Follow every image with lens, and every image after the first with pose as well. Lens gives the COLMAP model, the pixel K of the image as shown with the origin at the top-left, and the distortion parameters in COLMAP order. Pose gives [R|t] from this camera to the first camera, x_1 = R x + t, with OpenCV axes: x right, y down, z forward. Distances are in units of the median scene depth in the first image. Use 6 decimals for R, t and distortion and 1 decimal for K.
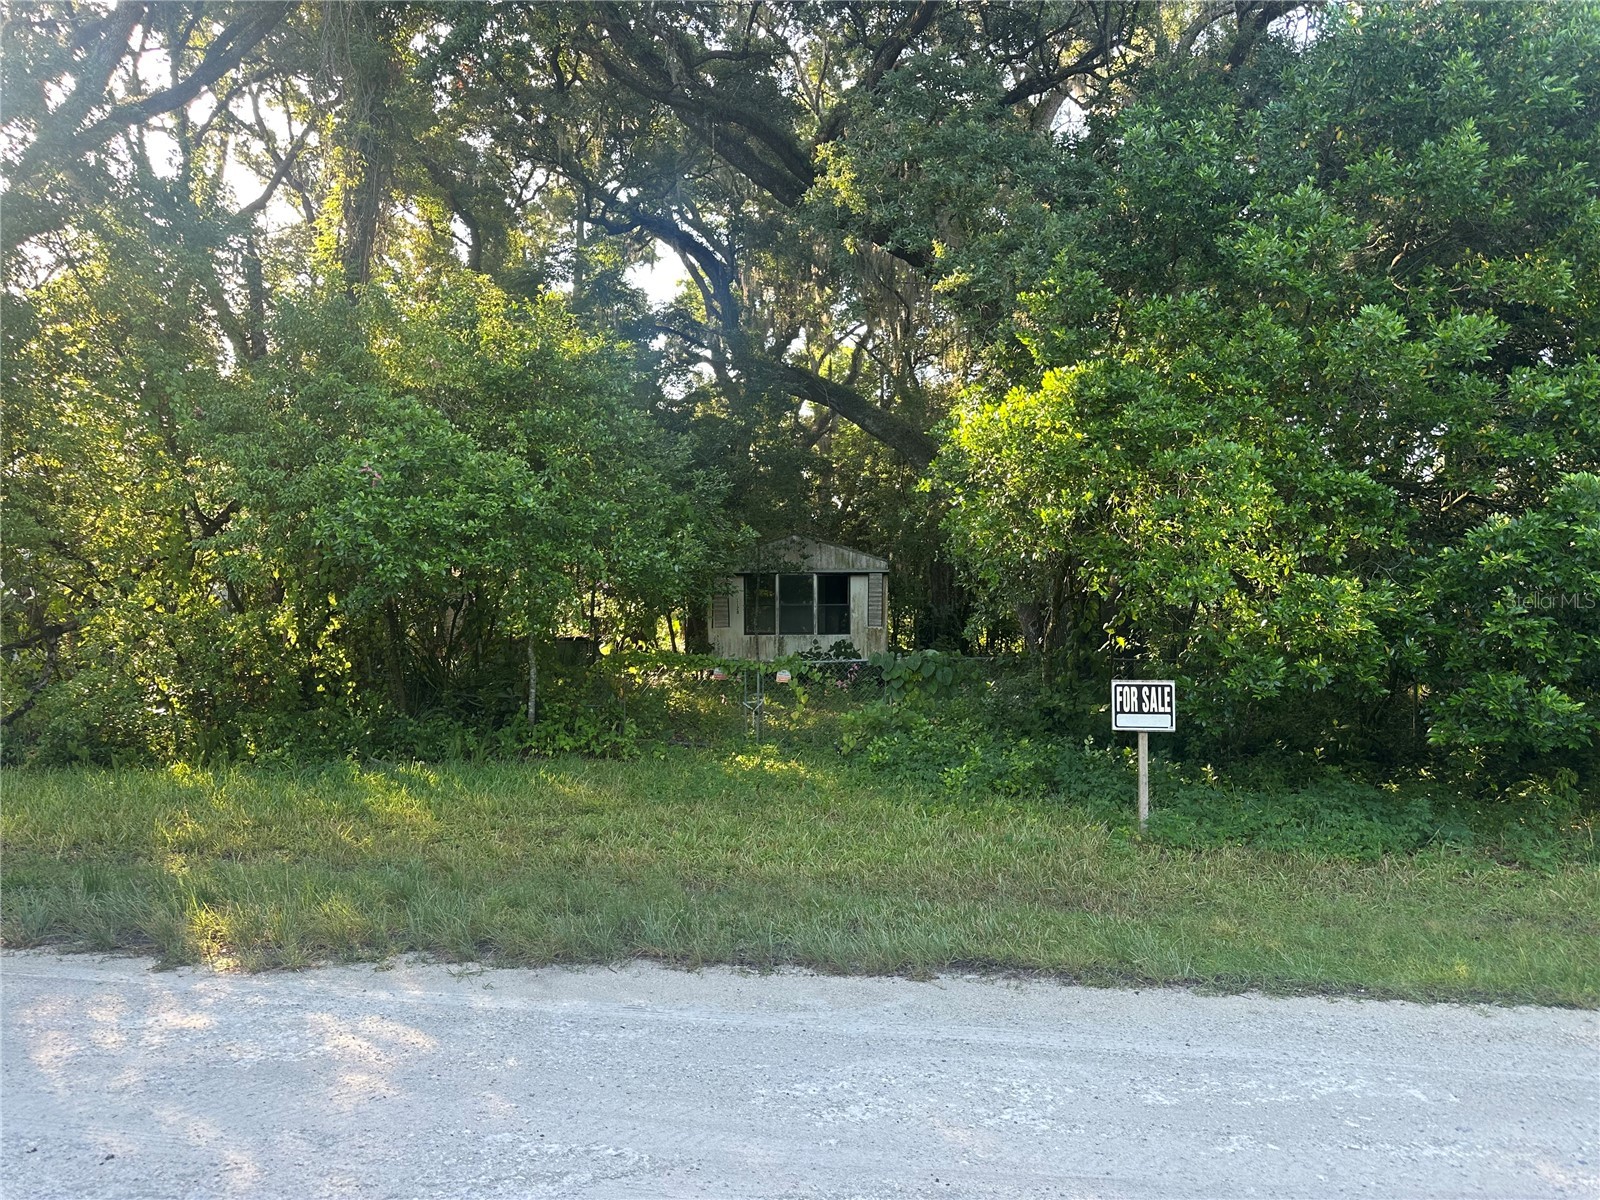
lens RADIAL K [[1078.4, 0, 802.0], [0, 1078.4, 597.9], [0, 0, 1]] dist [-0.012690, -0.023236]
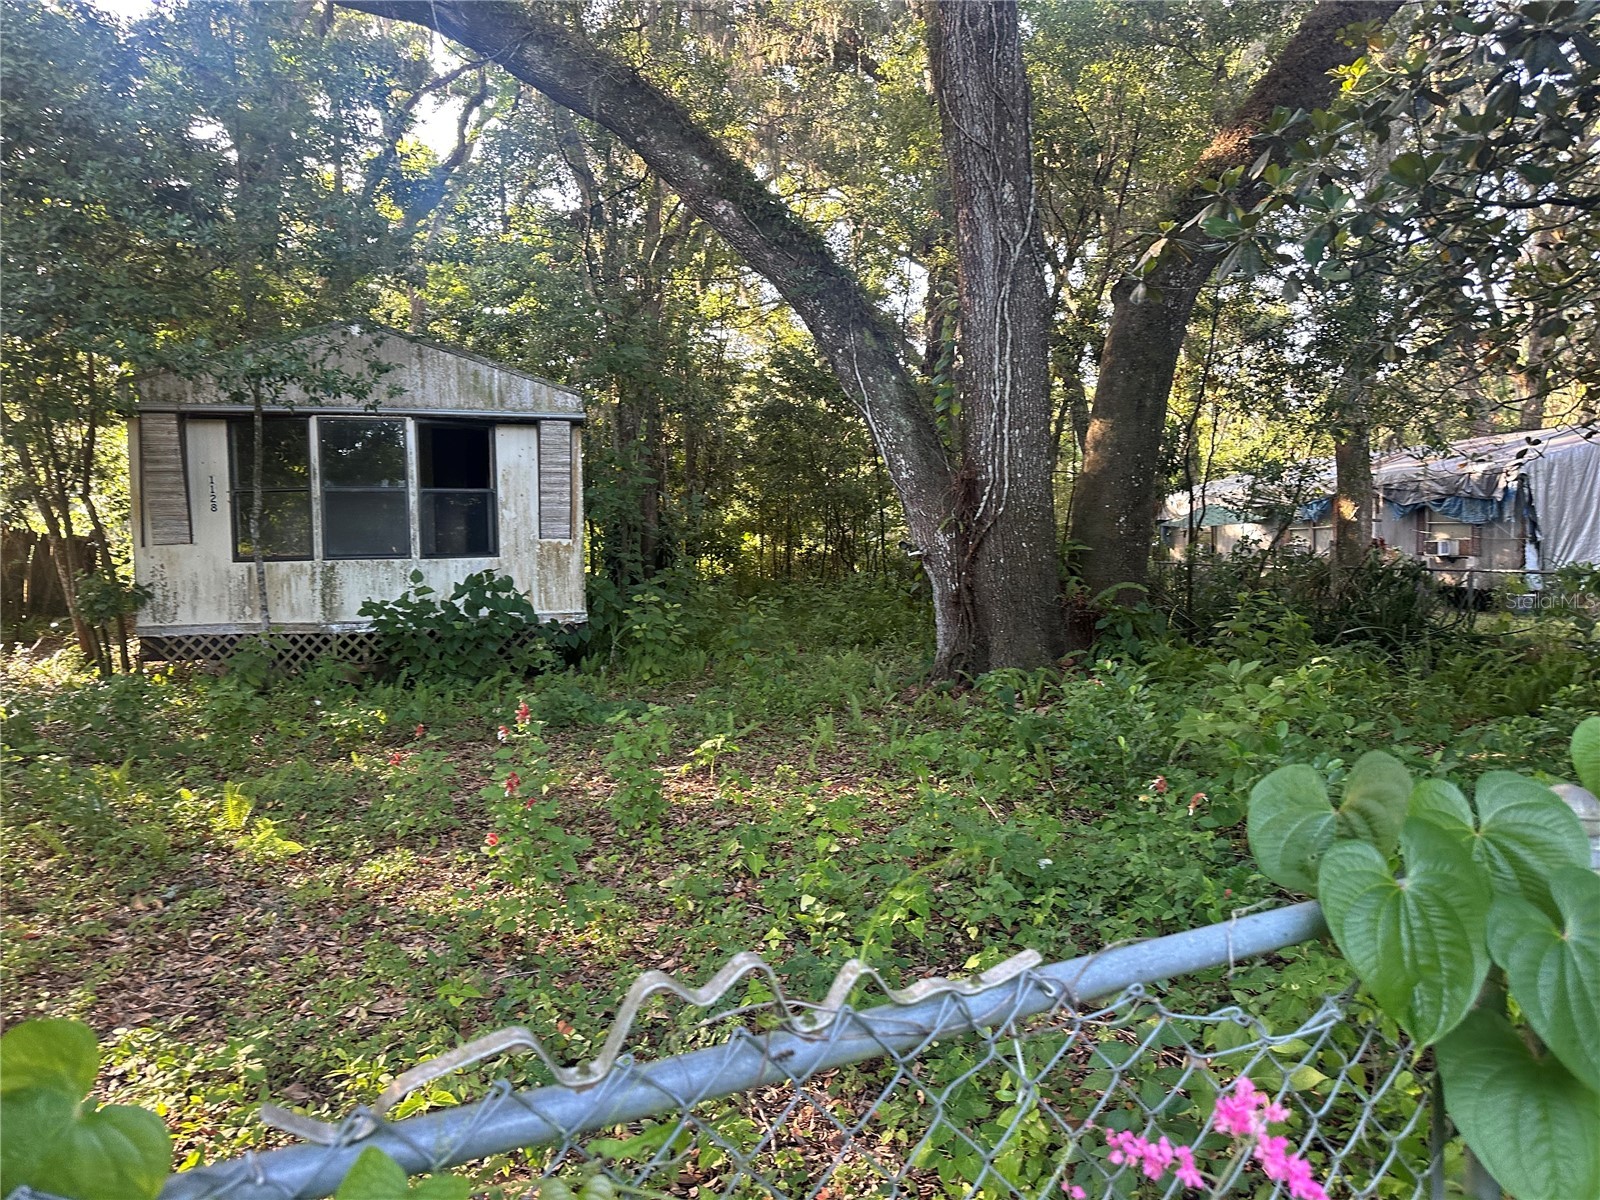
lens RADIAL K [[1078.4, 0, 815.4], [0, 1078.4, 613.7], [0, 0, 1]] dist [-0.012690, -0.023236]
pose [[0.926979, -0.028311, 0.374043, -0.000721], [-0.002188, 0.996723, 0.080863, 0.020623], [-0.375107, -0.075777, 0.923879, 0.540816]]
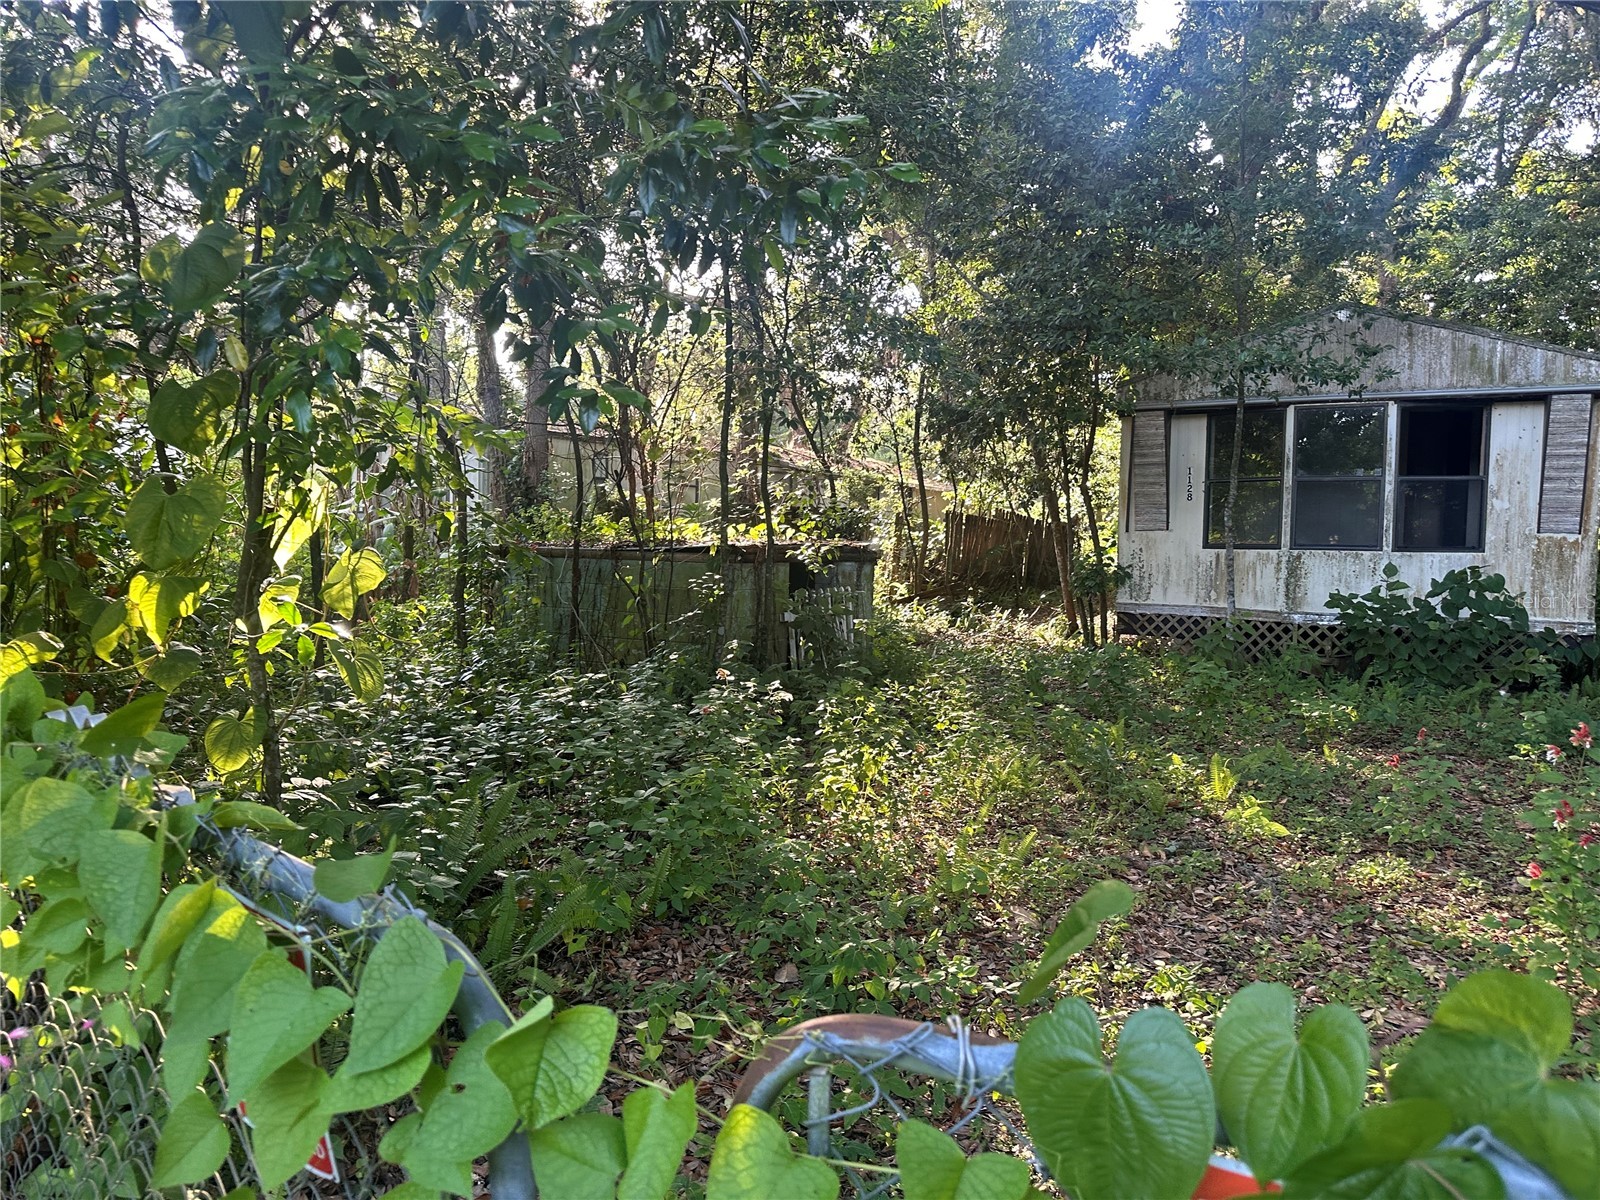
lens RADIAL K [[1078.4, 0, 800.1], [0, 1078.4, 607.4], [0, 0, 1]] dist [-0.012690, -0.023236]
pose [[0.901601, 0.049025, -0.429781, -0.012045], [-0.011389, 0.995903, 0.089711, 0.021178], [0.432418, -0.075989, 0.898466, 0.540035]]
